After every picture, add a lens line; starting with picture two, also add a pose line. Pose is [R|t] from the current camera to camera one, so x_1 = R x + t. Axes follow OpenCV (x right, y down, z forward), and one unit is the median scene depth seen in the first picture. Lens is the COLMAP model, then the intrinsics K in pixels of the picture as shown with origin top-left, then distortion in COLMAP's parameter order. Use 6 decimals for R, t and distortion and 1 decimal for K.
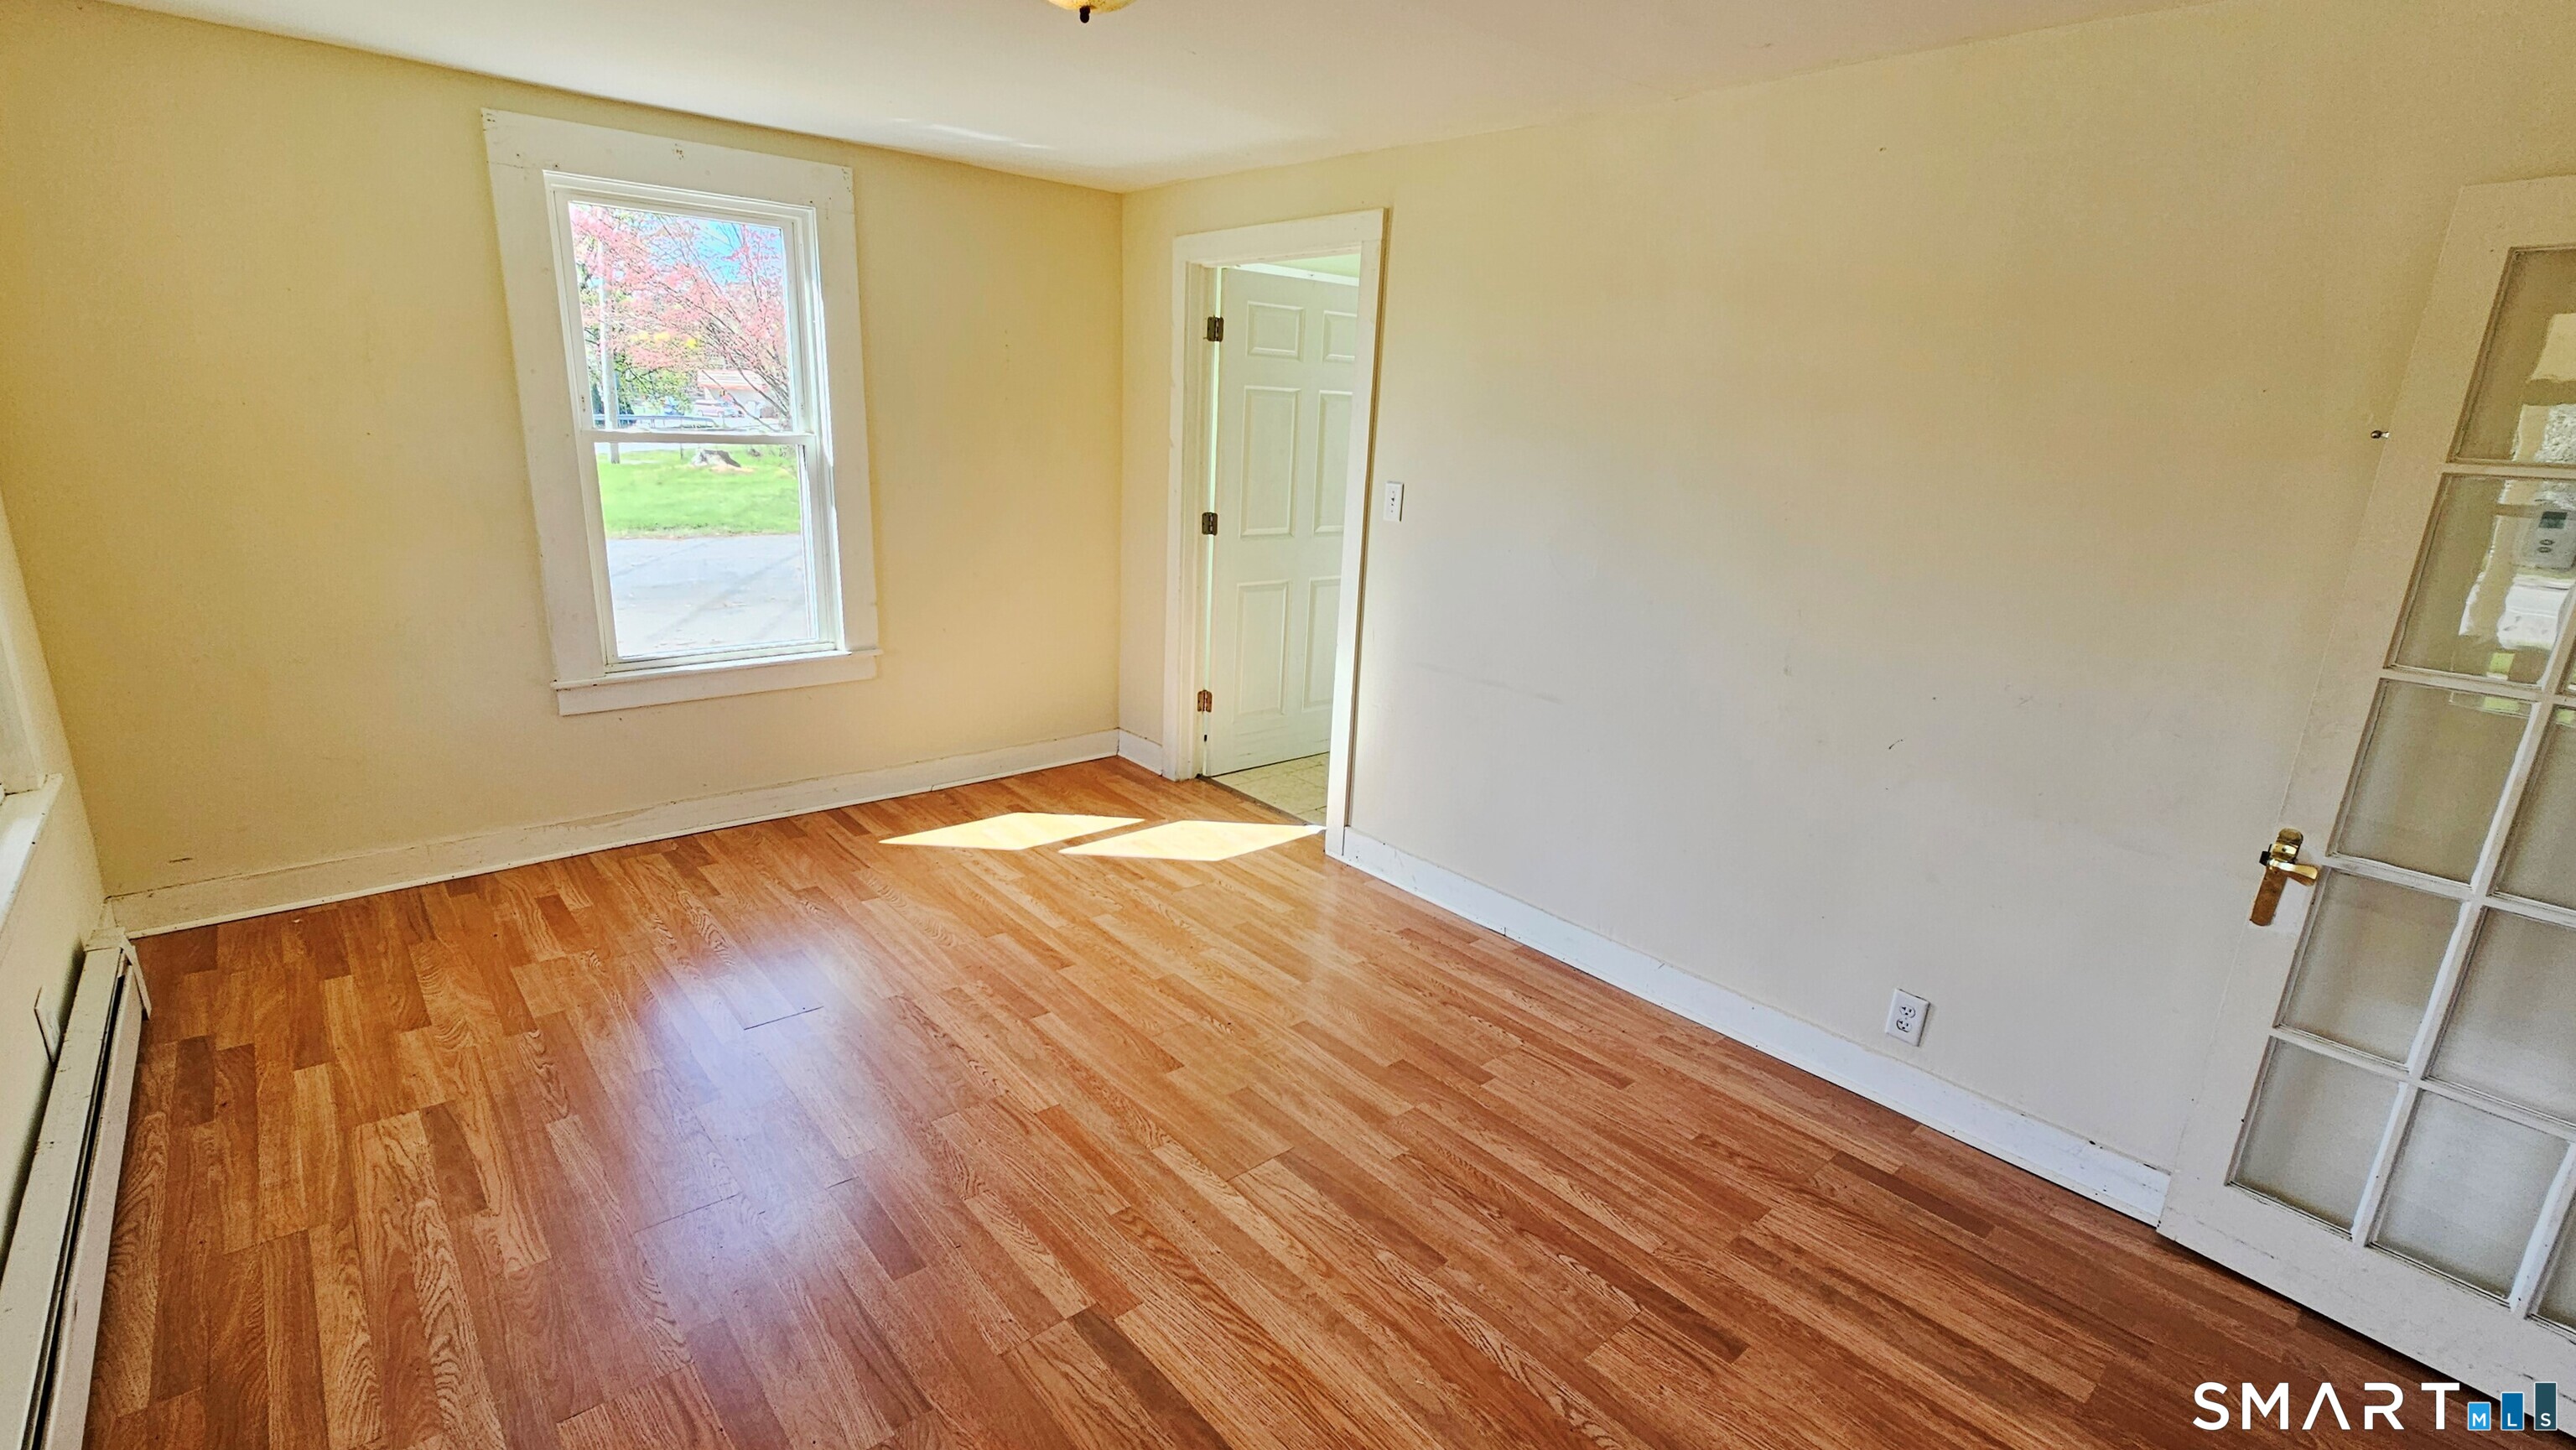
lens RADIAL K [[1146.4, 0, 1284.7], [0, 1146.4, 733.6], [0, 0, 1]] dist [0.000892, -0.000167]
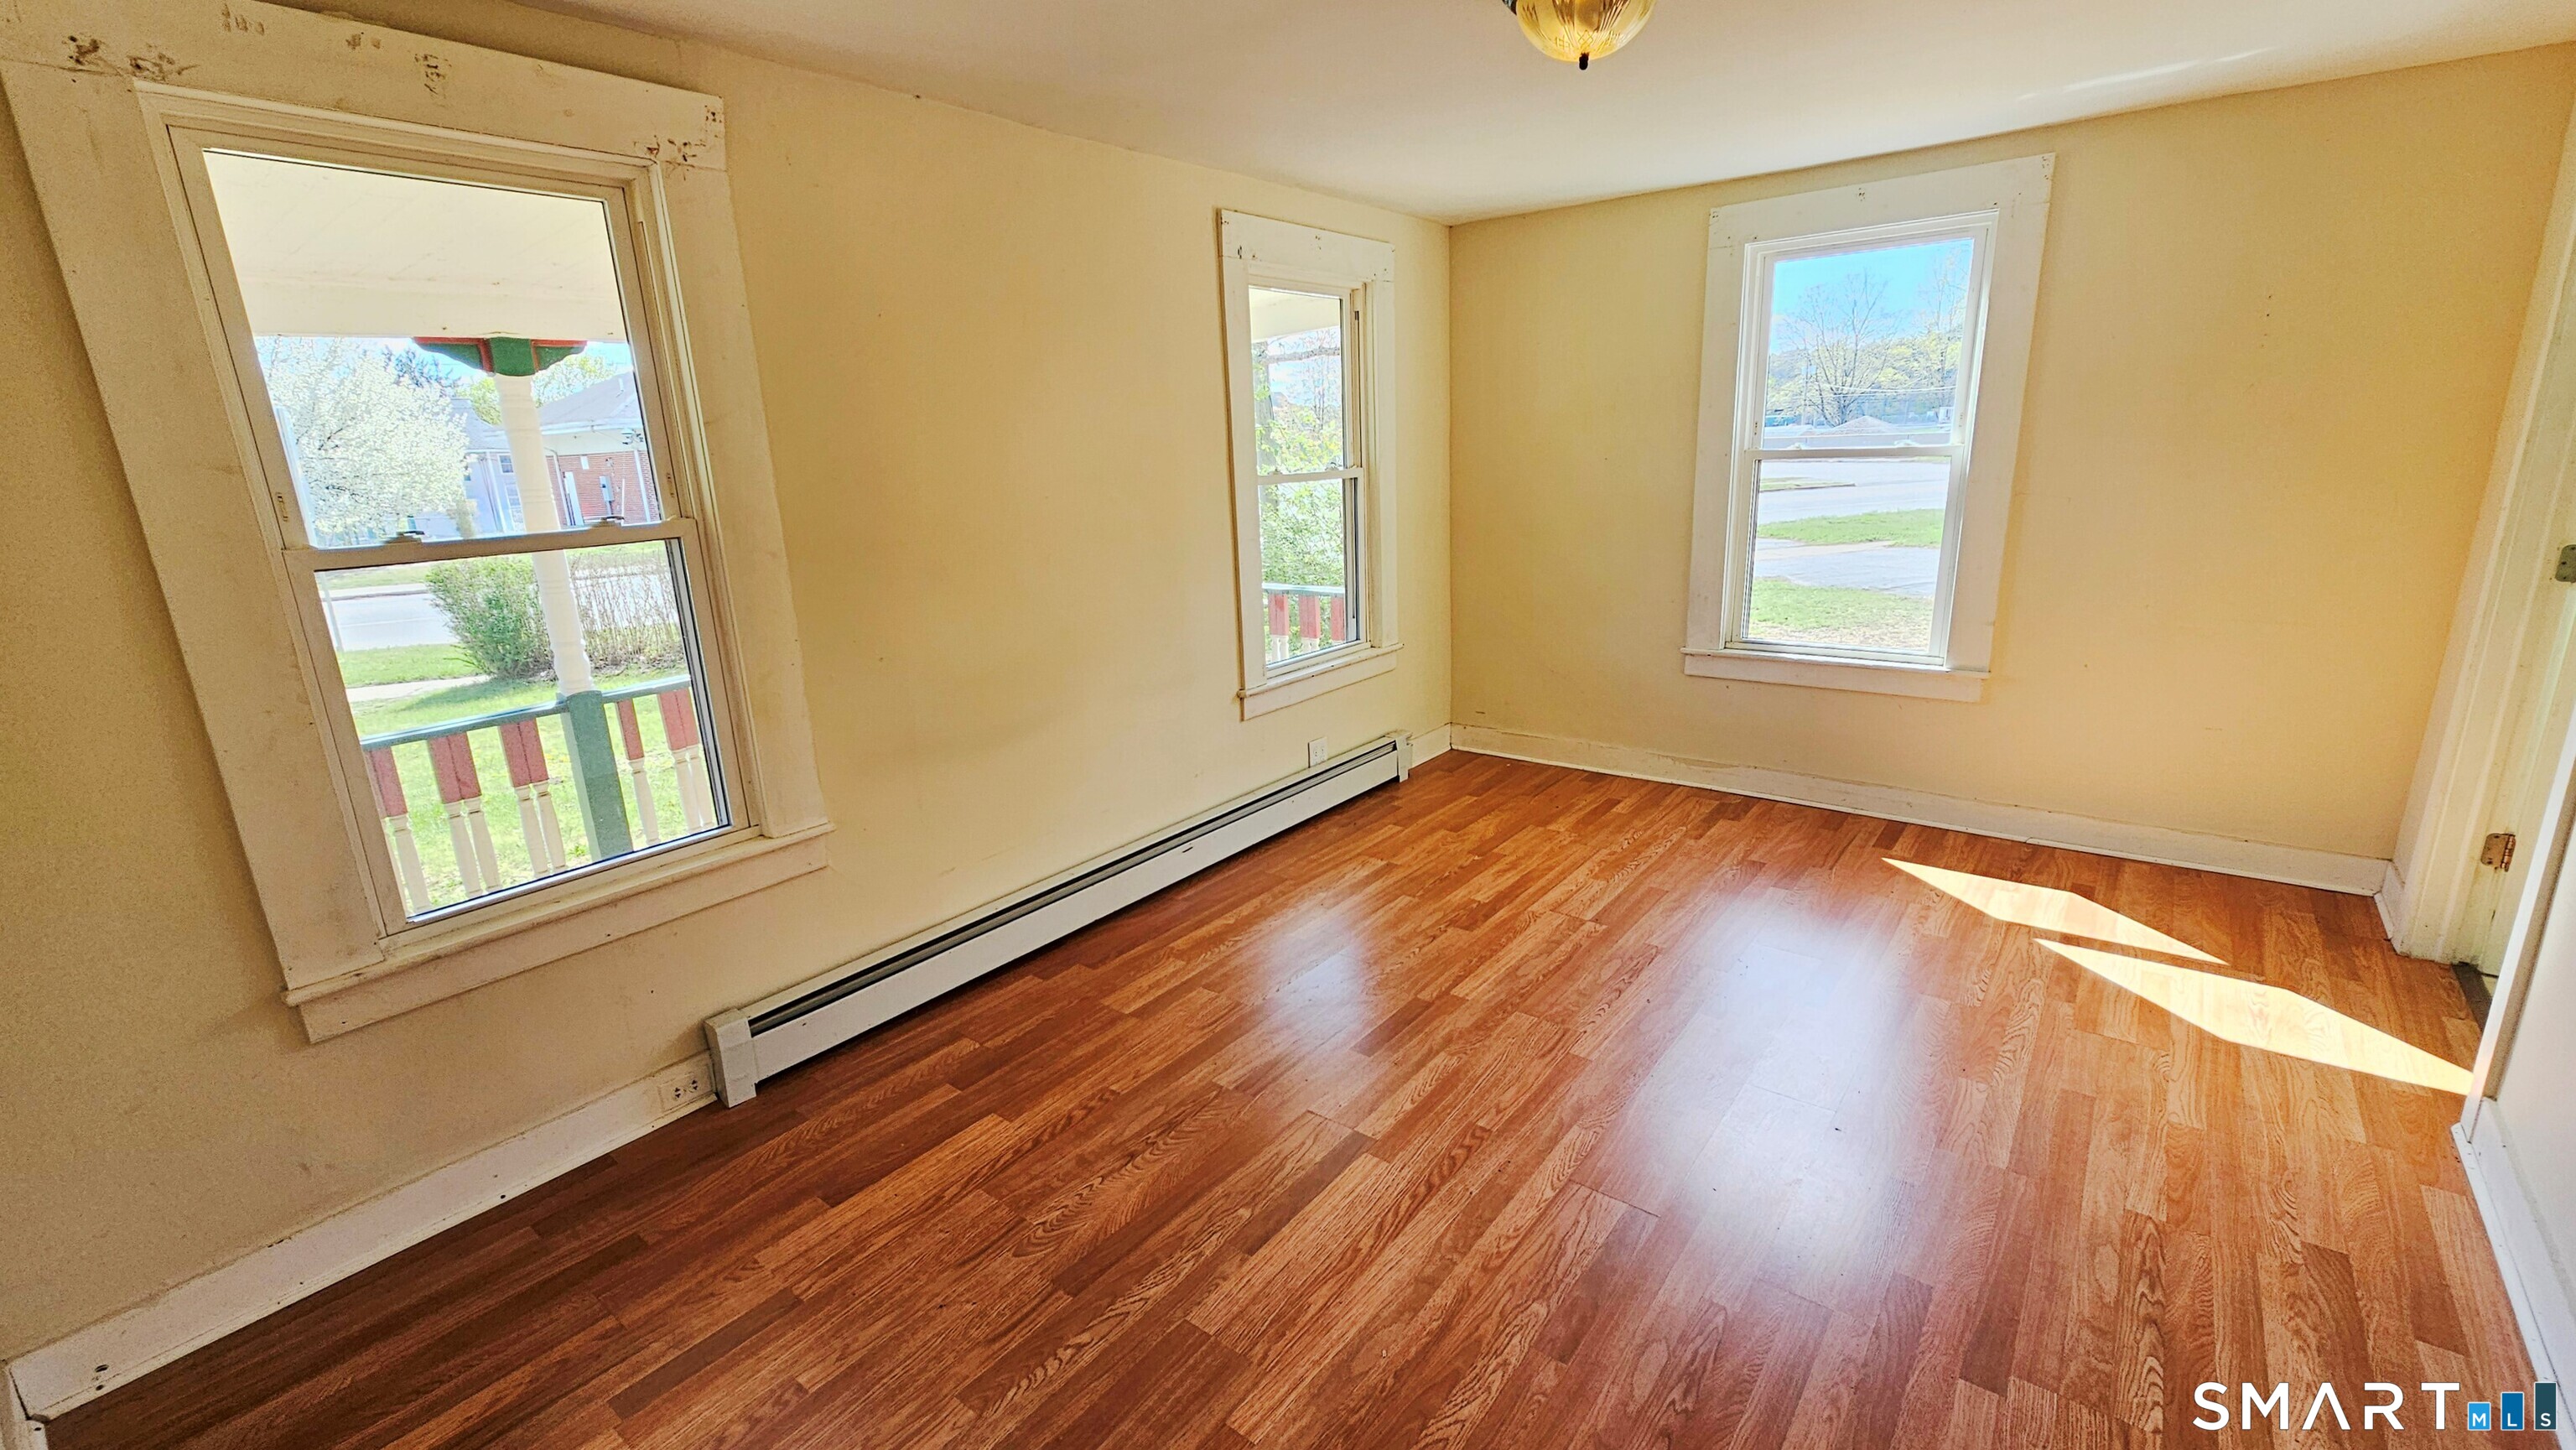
lens RADIAL K [[1099.4, 0, 1283.8], [0, 1099.4, 738.9], [0, 0, 1]] dist [0.001039, 0.000052]
pose [[0.180836, 0.212839, -0.960207, 0.480993], [-0.219170, 0.960474, 0.171622, -0.058542], [0.958782, 0.179413, 0.220337, 0.308637]]
